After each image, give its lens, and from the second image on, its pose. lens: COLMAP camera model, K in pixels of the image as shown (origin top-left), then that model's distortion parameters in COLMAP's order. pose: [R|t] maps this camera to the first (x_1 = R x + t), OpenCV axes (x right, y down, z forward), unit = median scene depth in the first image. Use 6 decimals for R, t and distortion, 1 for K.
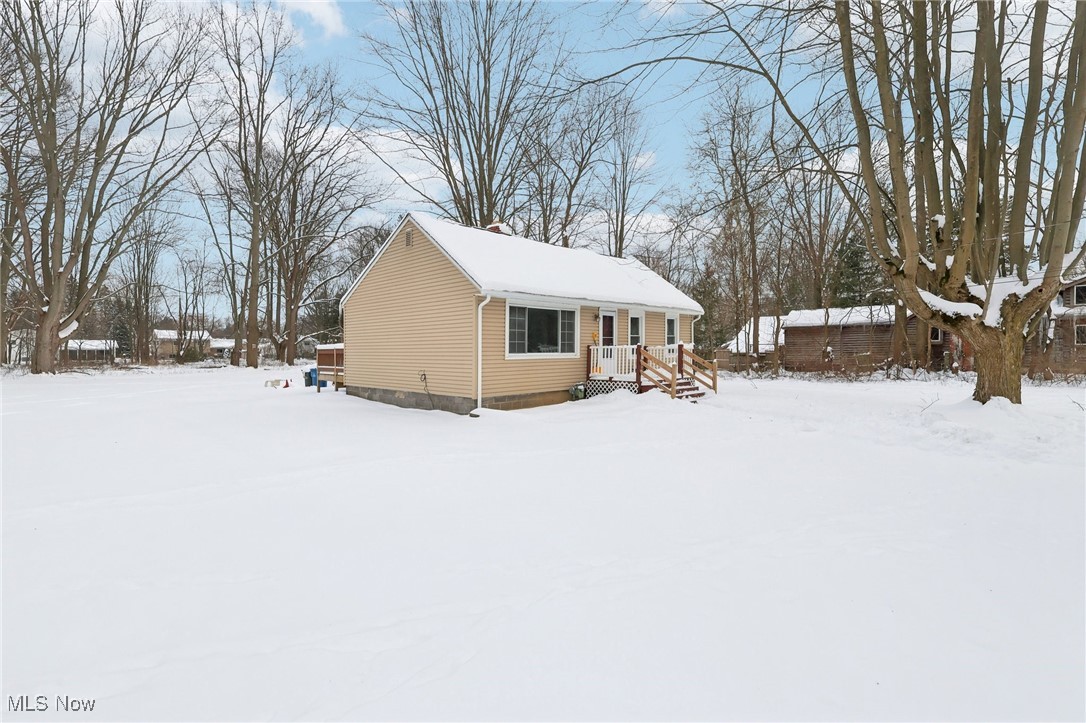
lens RADIAL K [[518.7, 0, 541.0], [0, 518.7, 360.8], [0, 0, 1]] dist [0.019795, 0.000225]
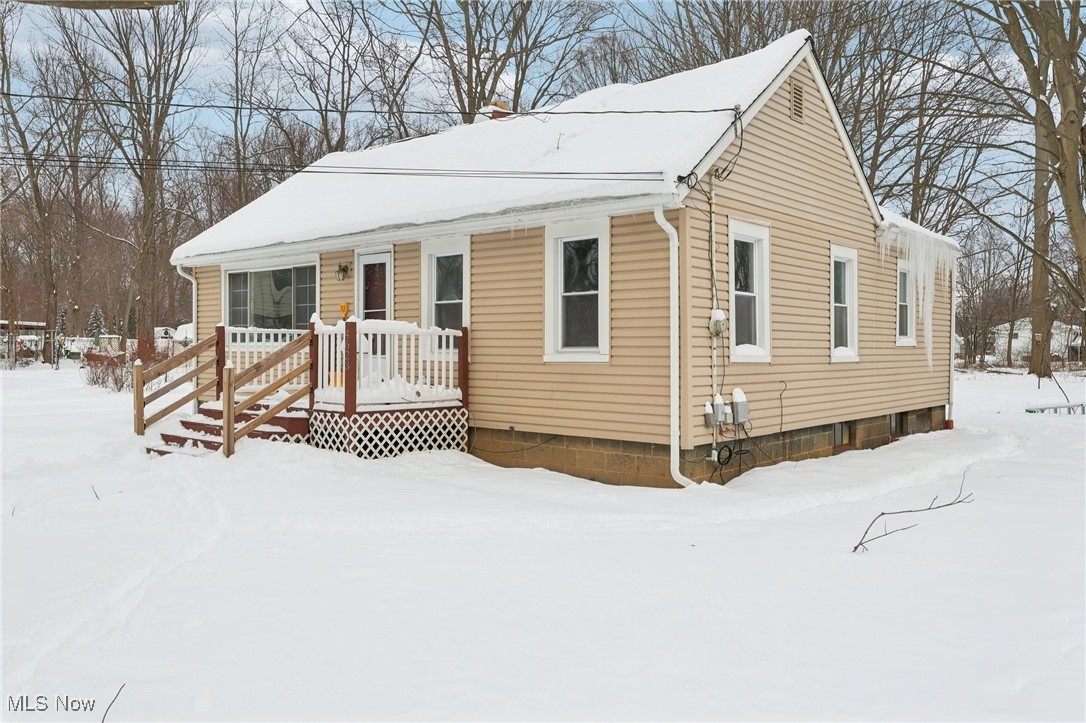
lens RADIAL K [[871.9, 0, 541.3], [0, 871.9, 354.6], [0, 0, 1]] dist [0.010190, 0.007429]
pose [[0.021195, 0.015383, -0.999657, 0.960828], [-0.028418, 0.999487, 0.014778, -0.022929], [0.999371, 0.028095, 0.021622, 1.201031]]
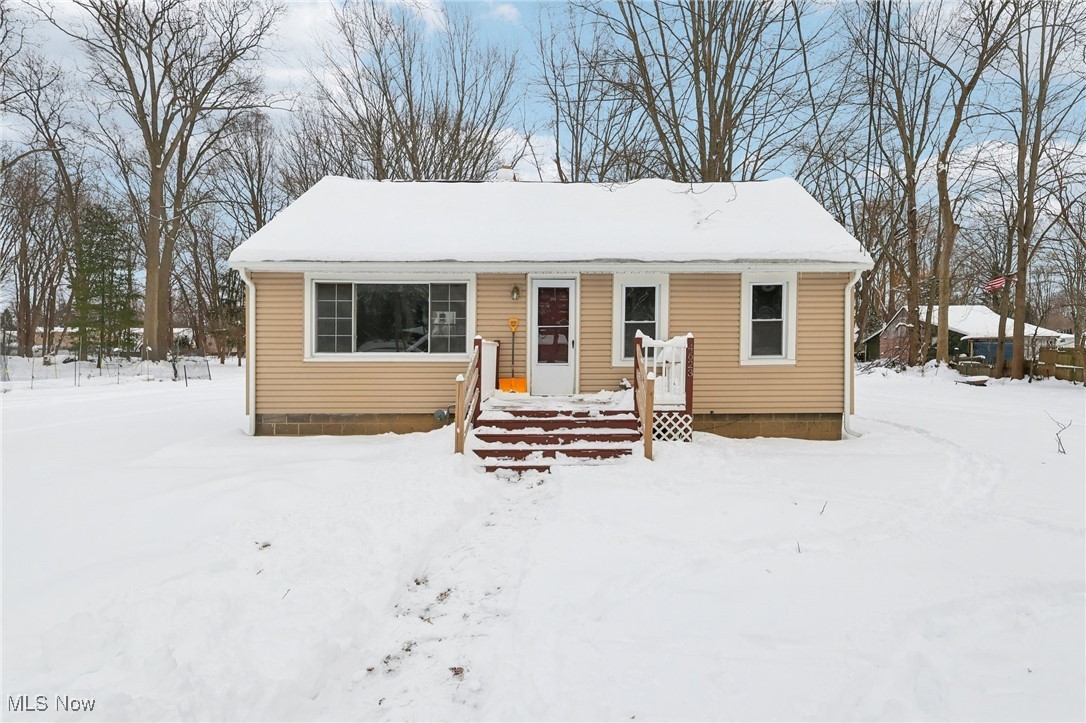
lens RADIAL K [[518.7, 0, 547.9], [0, 518.7, 362.8], [0, 0, 1]] dist [0.019795, 0.000225]
pose [[0.697762, 0.025290, -0.715883, 0.558395], [-0.020326, 0.999673, 0.015503, -0.015121], [0.716041, 0.003734, 0.698048, 0.643012]]
